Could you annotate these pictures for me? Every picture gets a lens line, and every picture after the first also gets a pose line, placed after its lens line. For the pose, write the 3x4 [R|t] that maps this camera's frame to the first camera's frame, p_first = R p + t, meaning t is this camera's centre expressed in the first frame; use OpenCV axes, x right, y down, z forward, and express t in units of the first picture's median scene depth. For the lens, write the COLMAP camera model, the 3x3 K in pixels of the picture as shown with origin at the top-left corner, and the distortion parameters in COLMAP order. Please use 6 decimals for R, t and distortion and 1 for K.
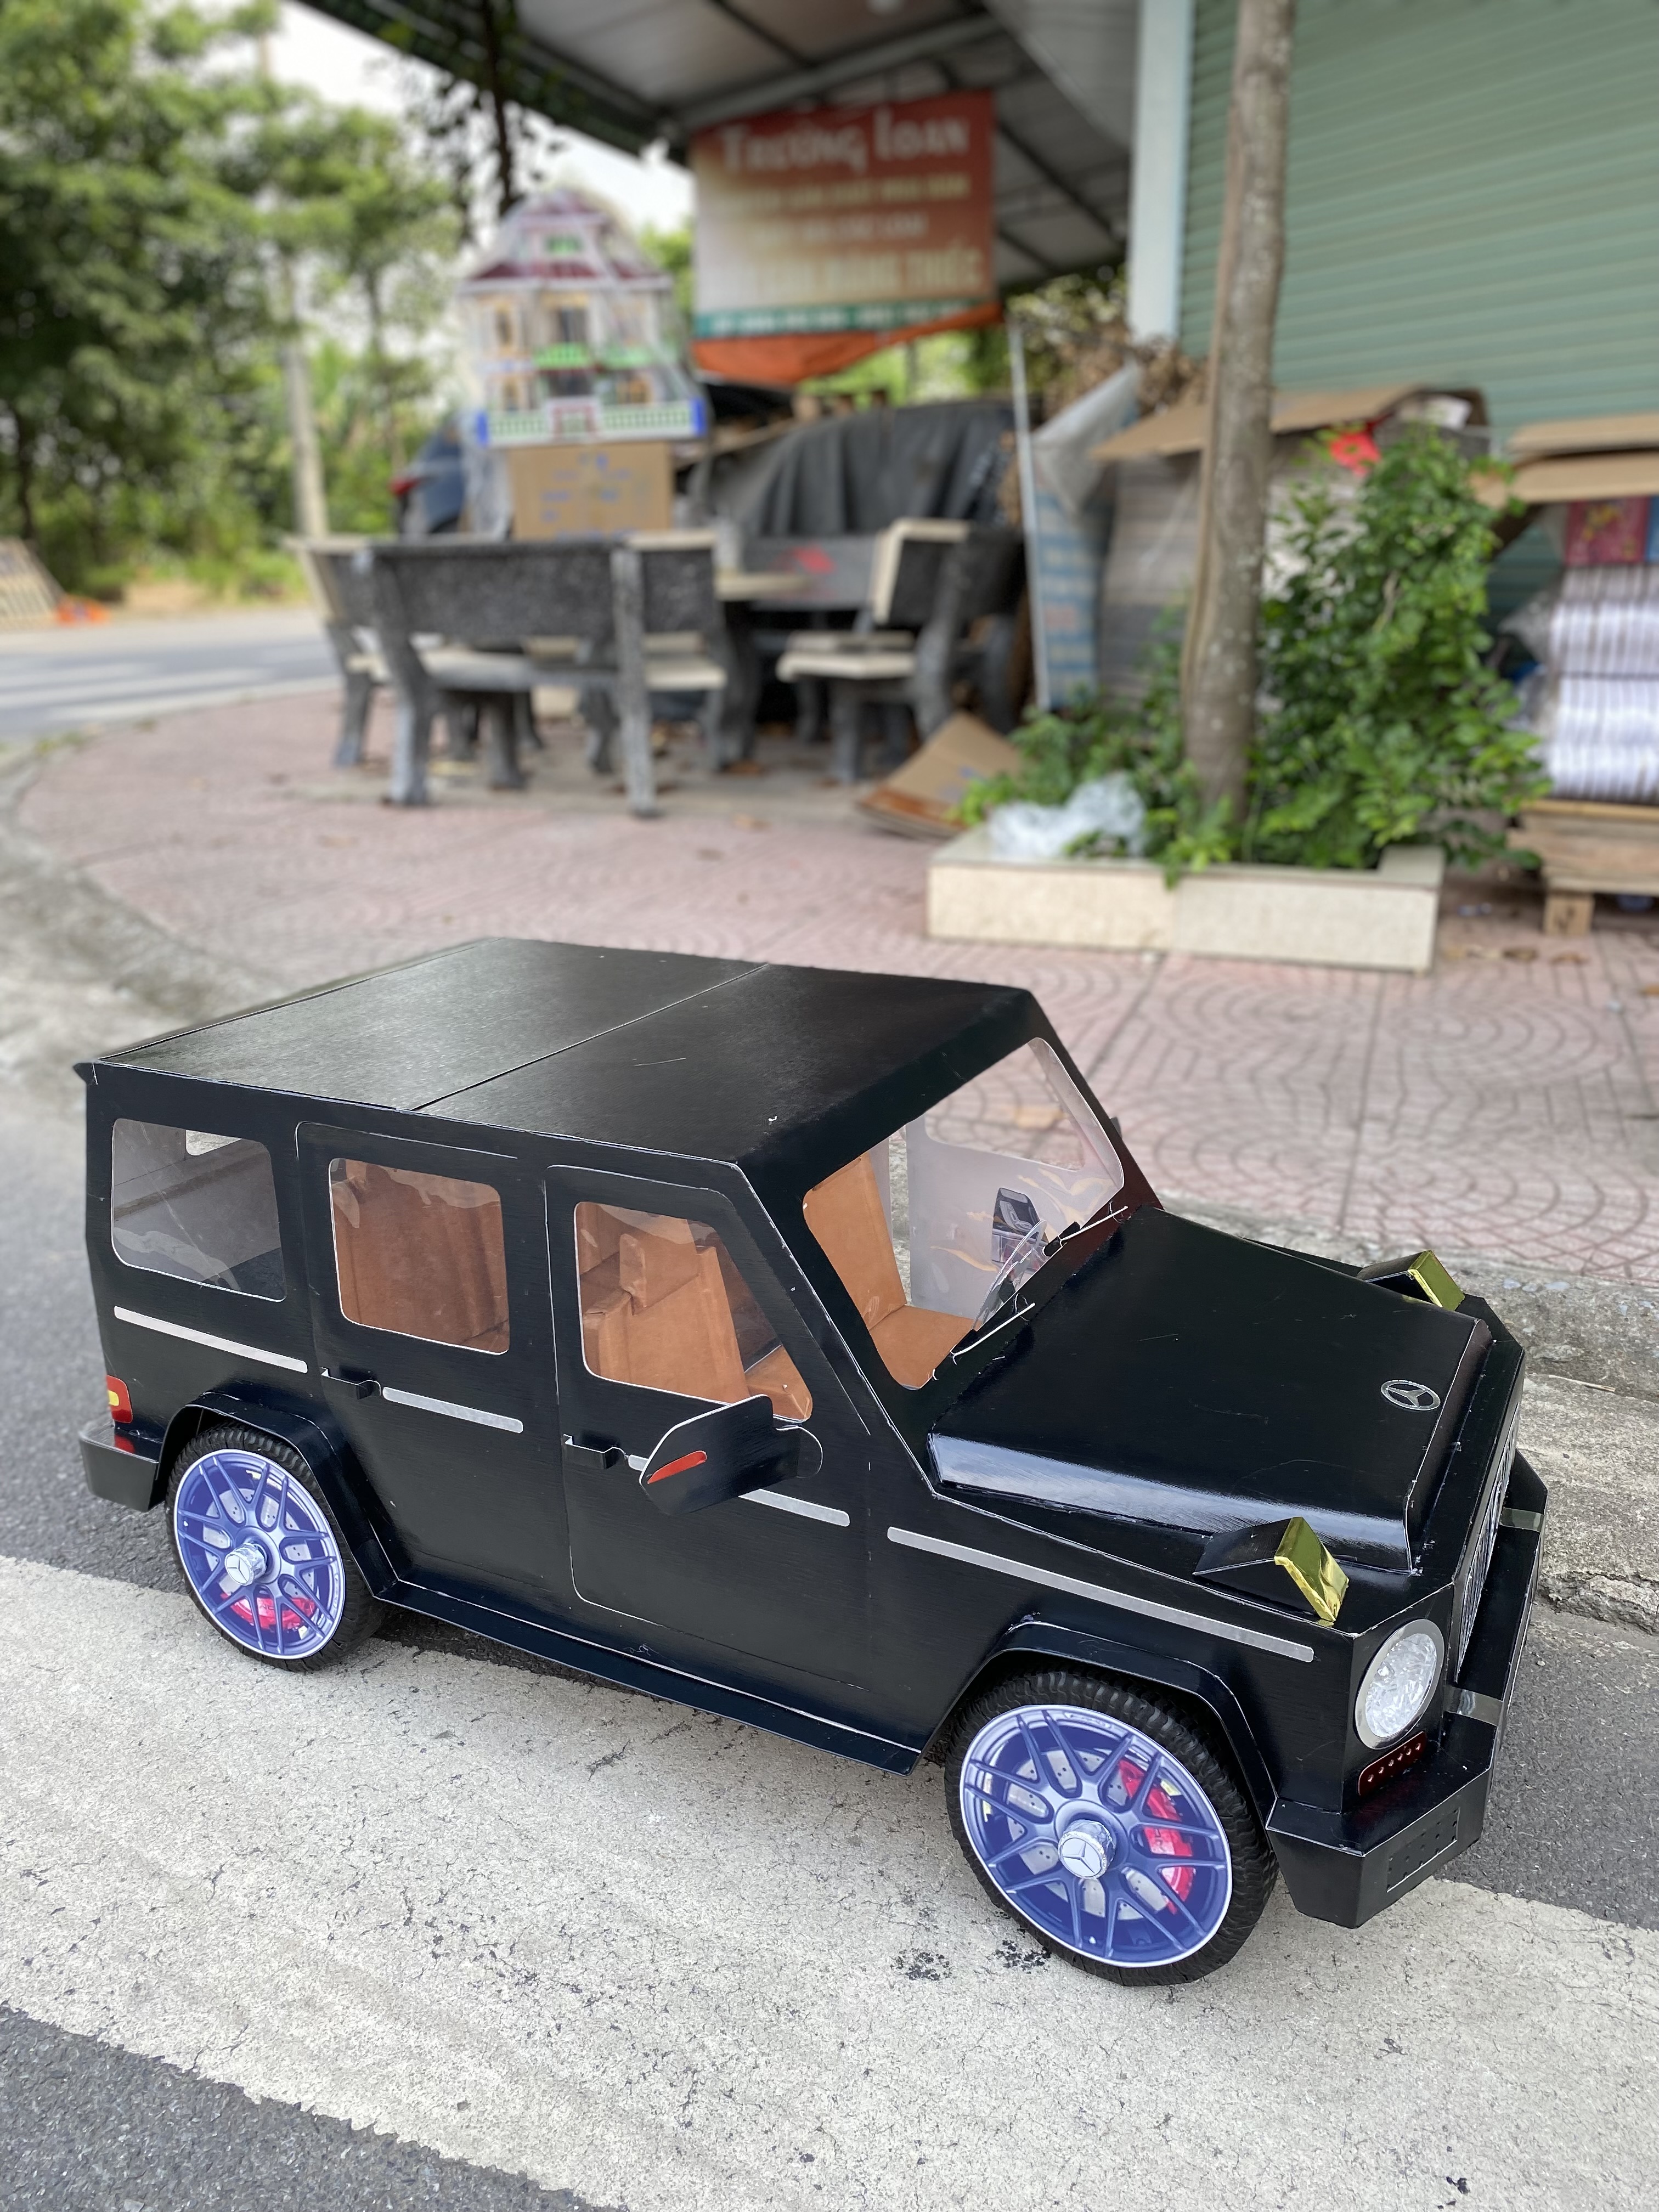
lens RADIAL K [[1689.6, 0, 829.5], [0, 1689.6, 1106.0], [0, 0, 1]] dist [0.000595, 0.005564]
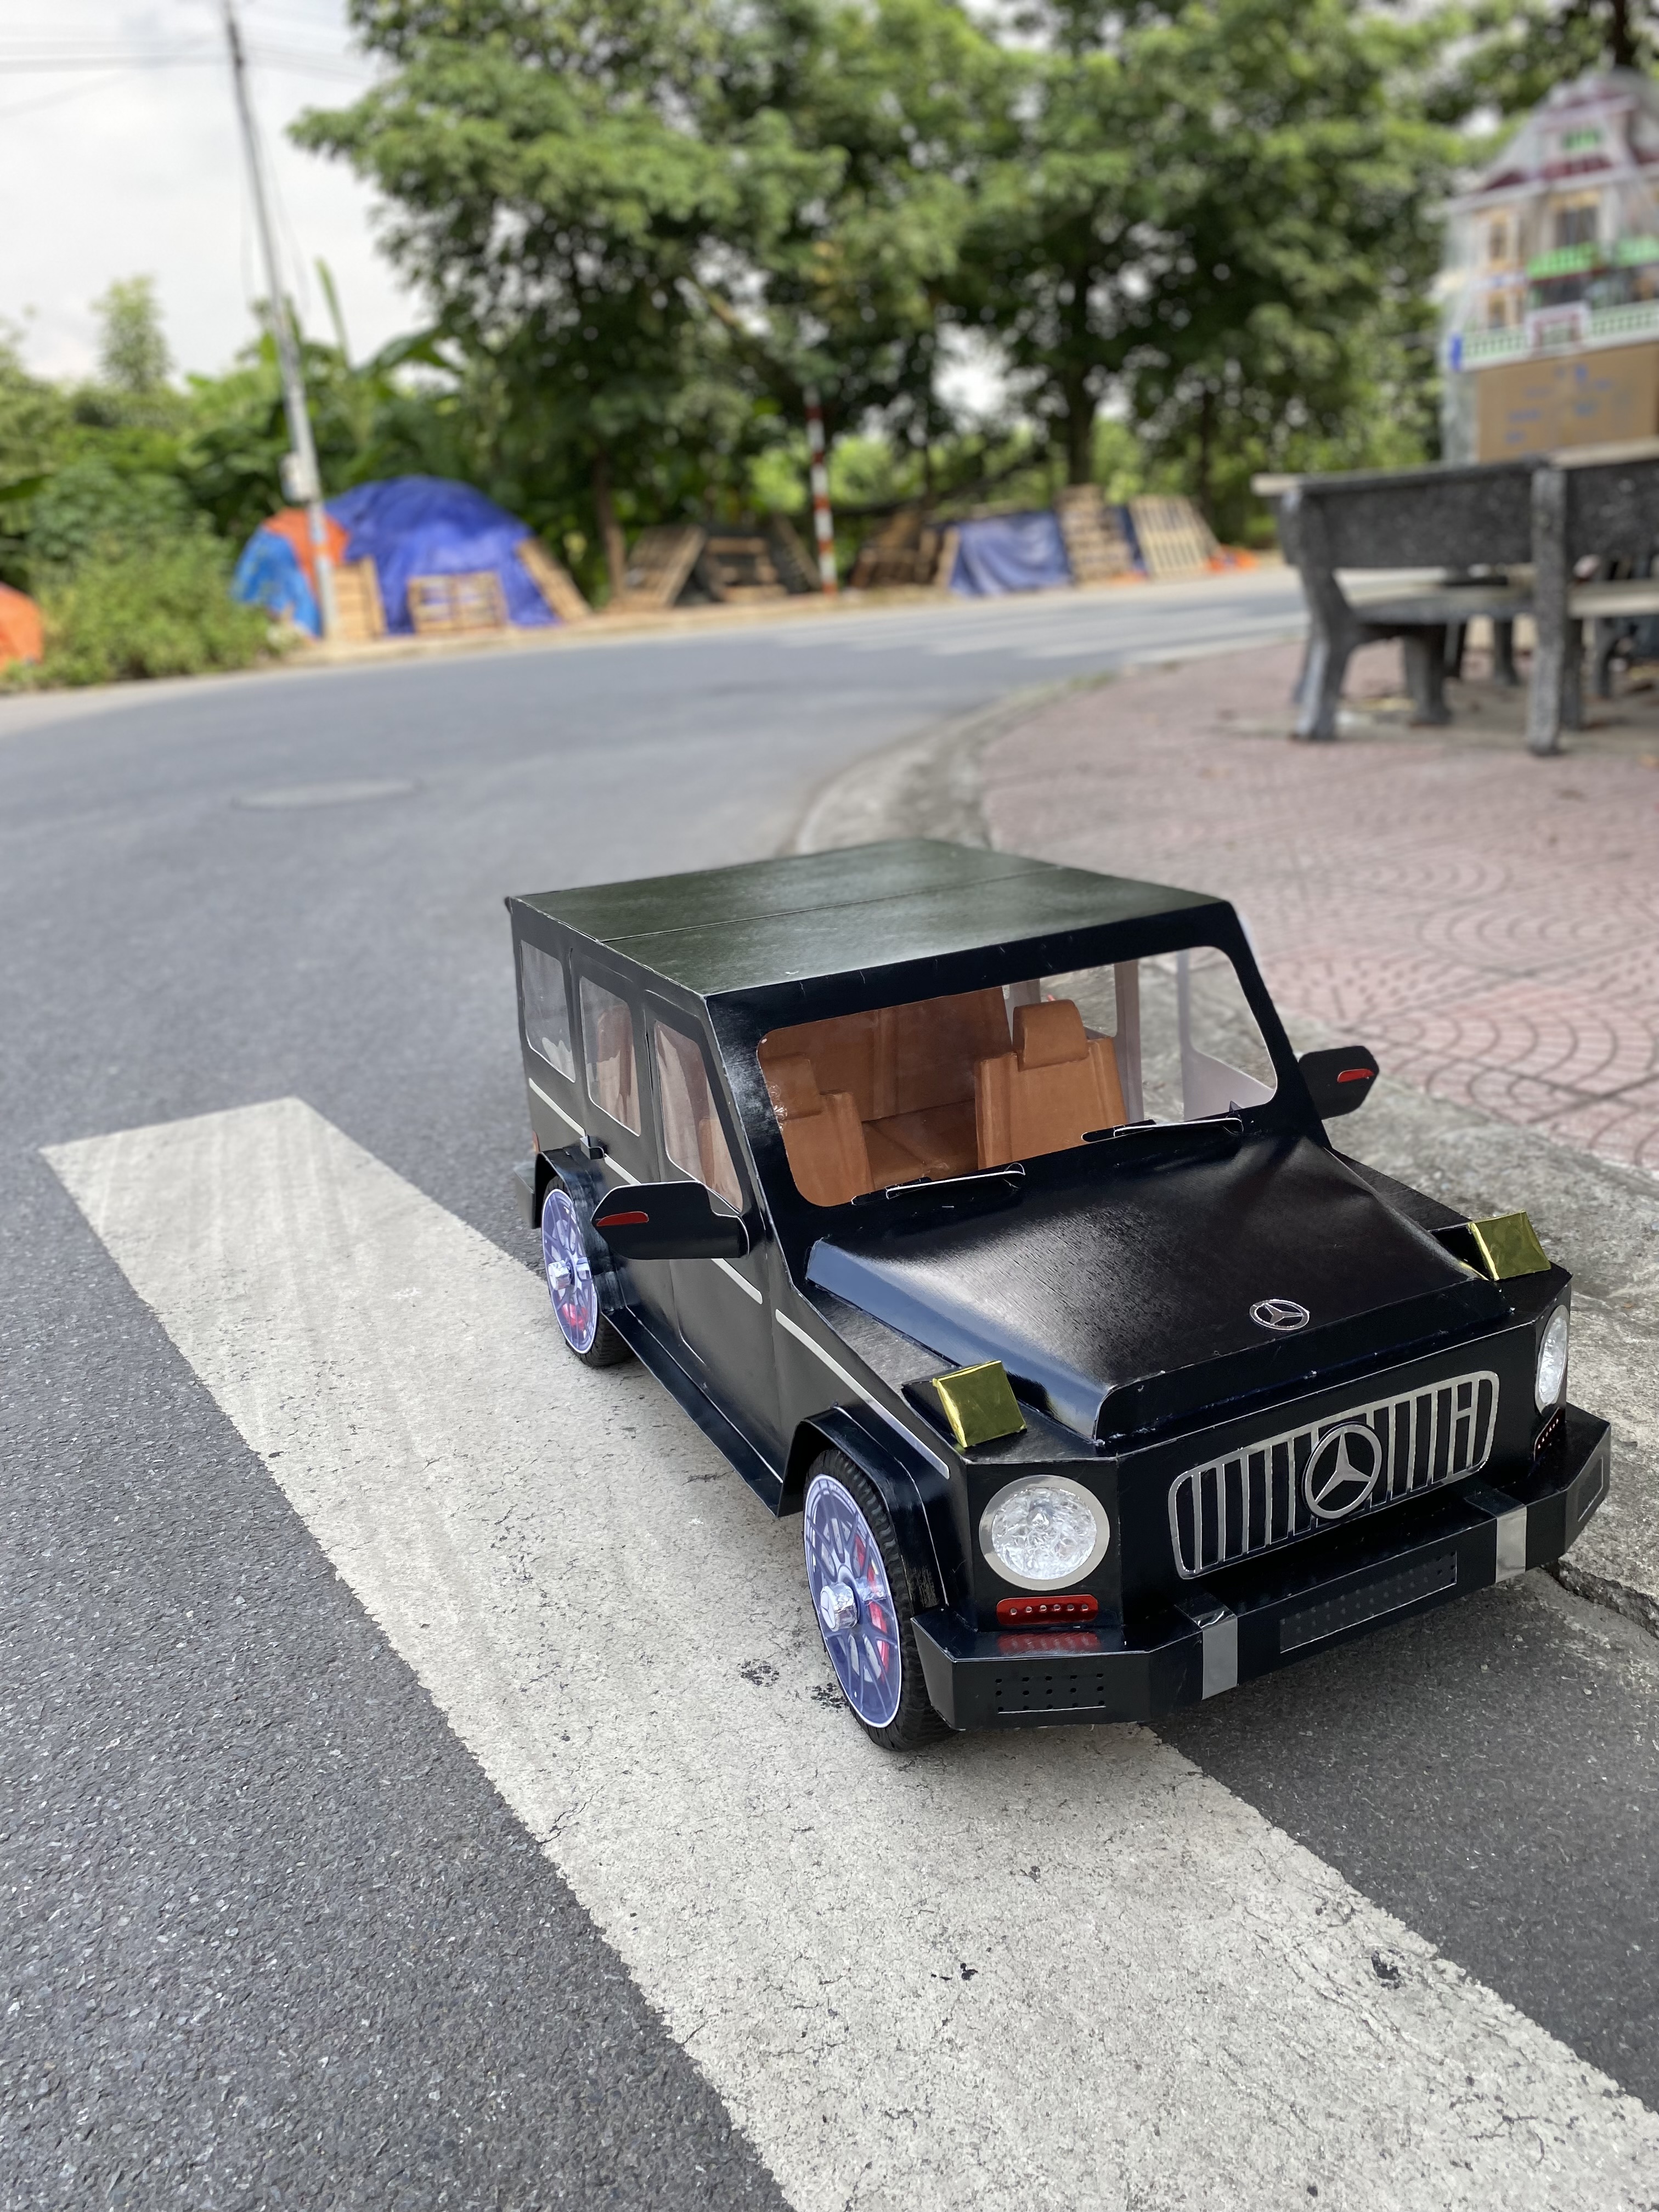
lens RADIAL K [[1690.7, 0, 829.5], [0, 1690.7, 1106.0], [0, 0, 1]] dist [0.006441, 0.000138]
pose [[0.792434, 0.143809, -0.592763, 0.146894], [-0.124915, 0.989474, 0.073062, 0.002169], [0.597030, 0.016148, 0.802056, 0.009746]]
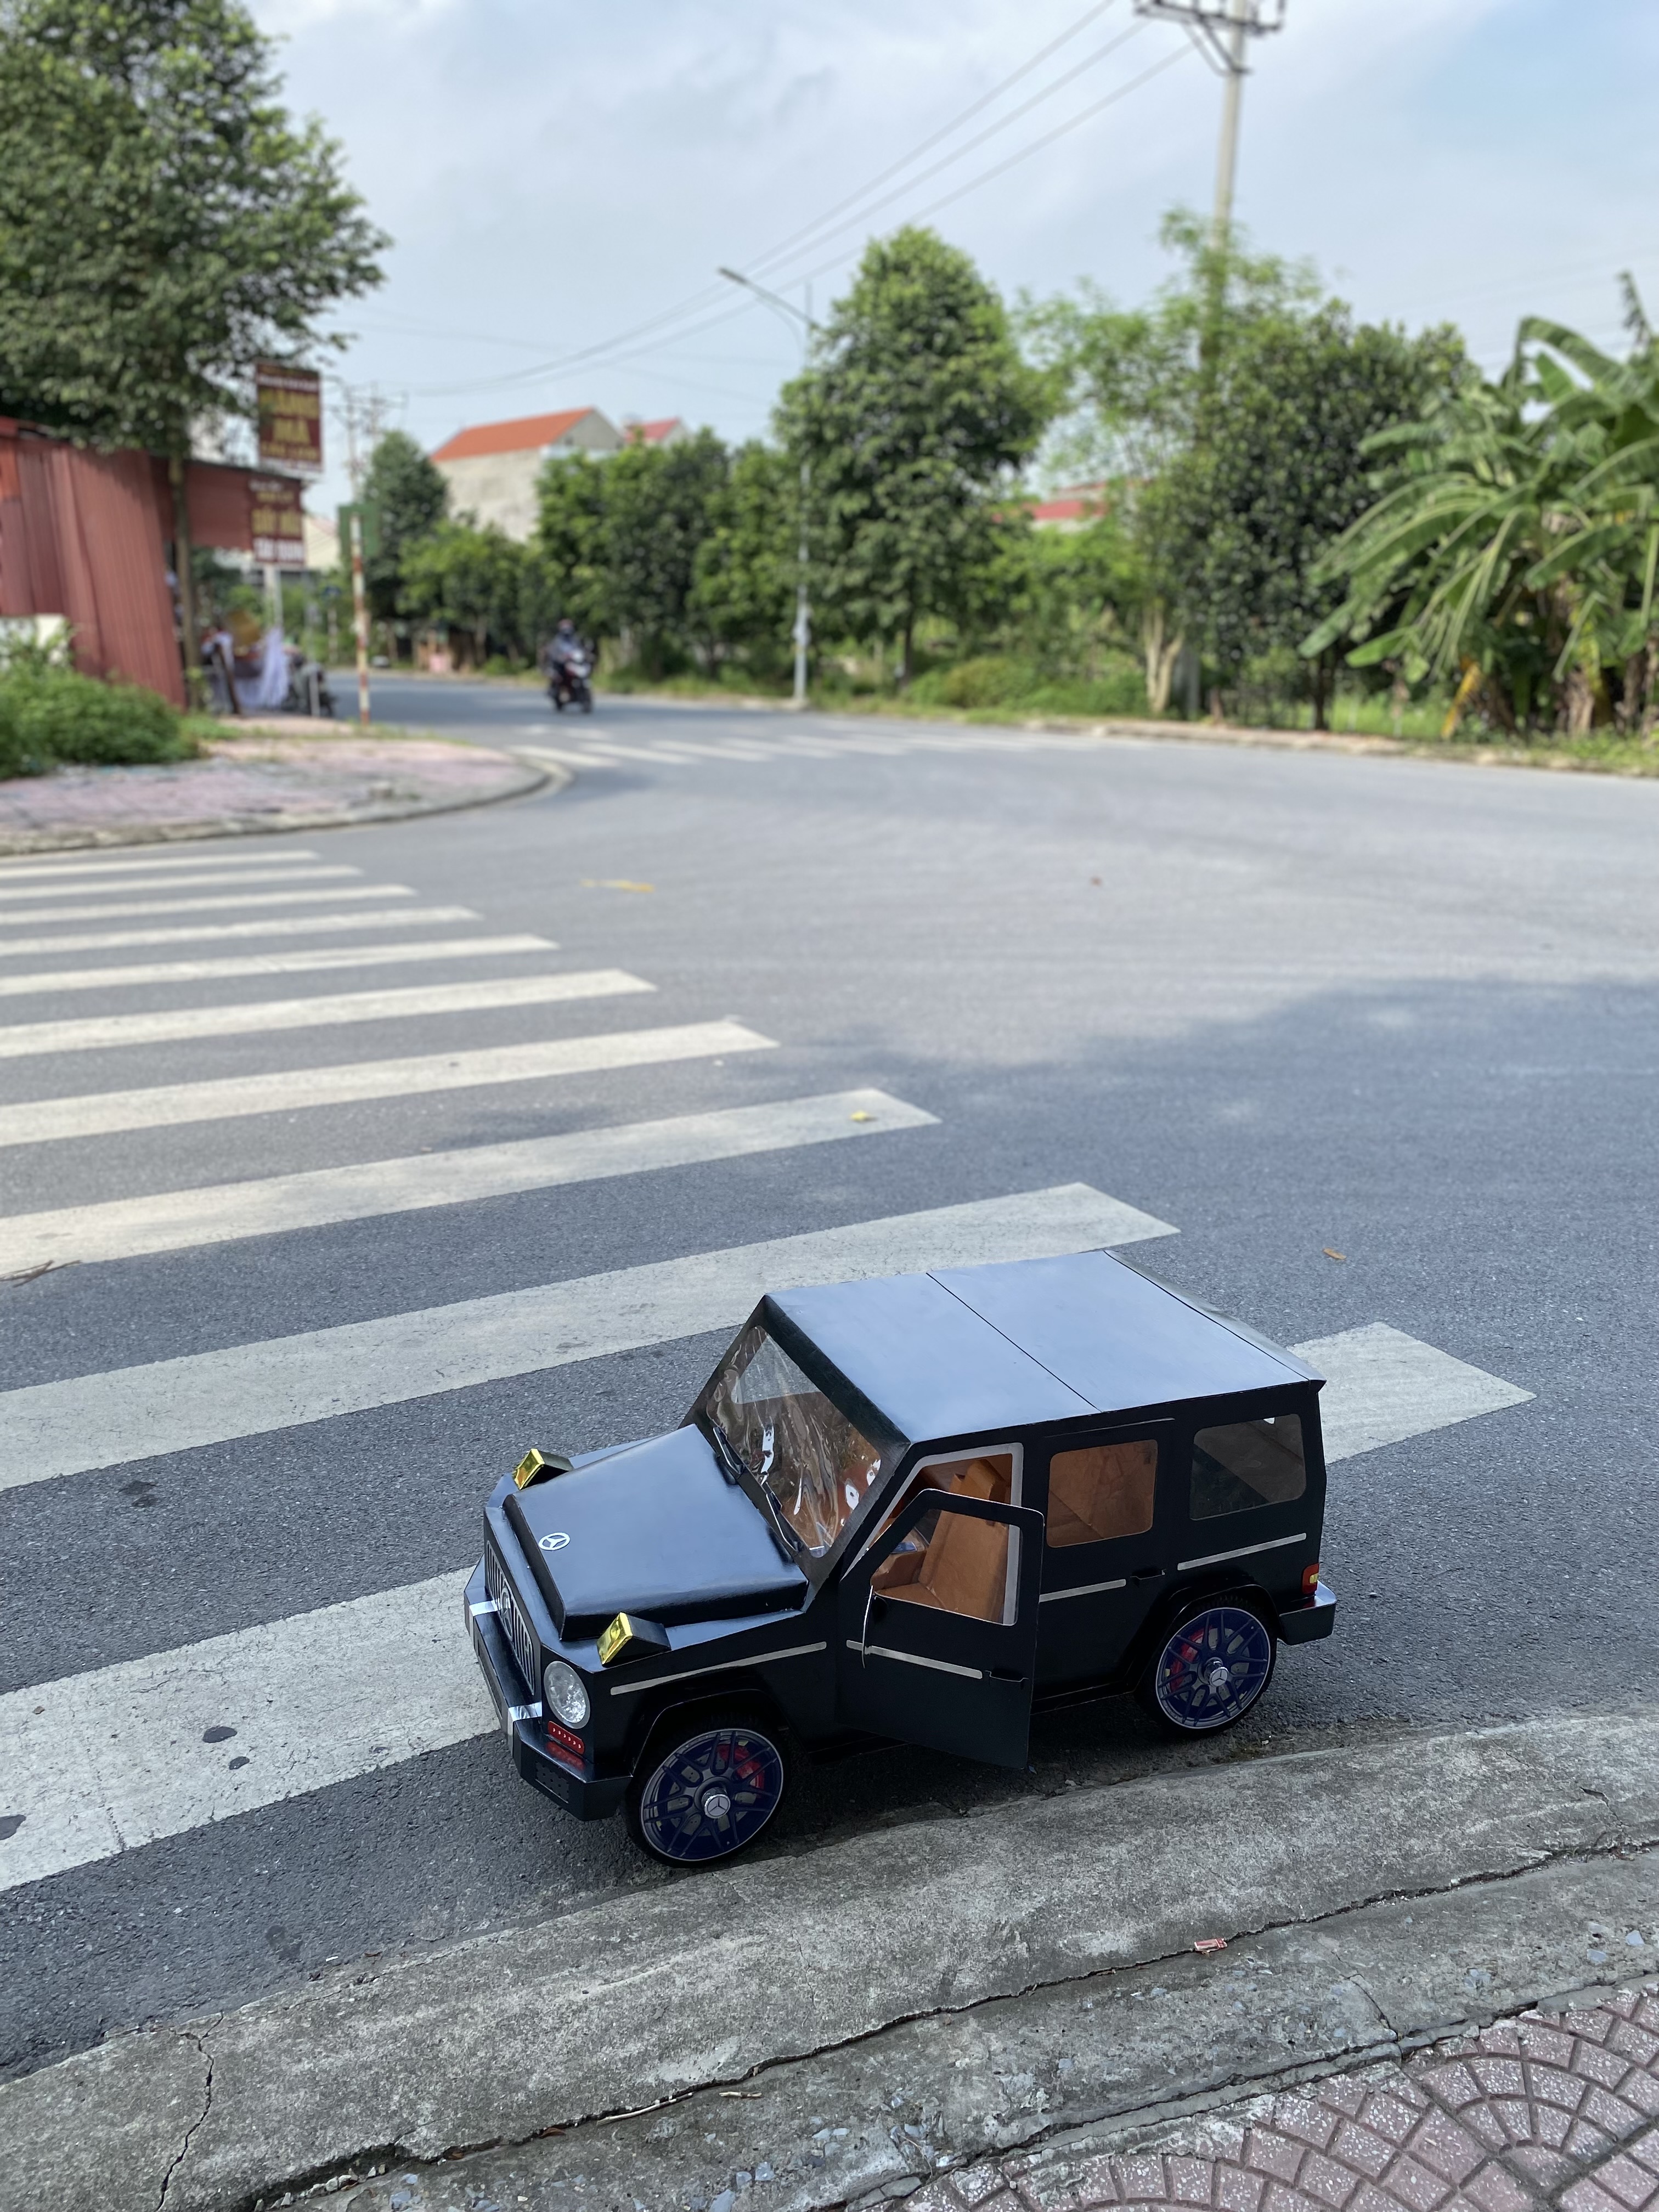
lens RADIAL K [[1656.8, 0, 812.6], [0, 1656.8, 1098.4], [0, 0, 1]] dist [0.084398, -0.168380]
pose [[-0.645000, 0.196640, -0.738449, 0.299538], [-0.243335, 0.863177, 0.442395, -0.239881], [0.724405, 0.465035, -0.508900, 0.401720]]
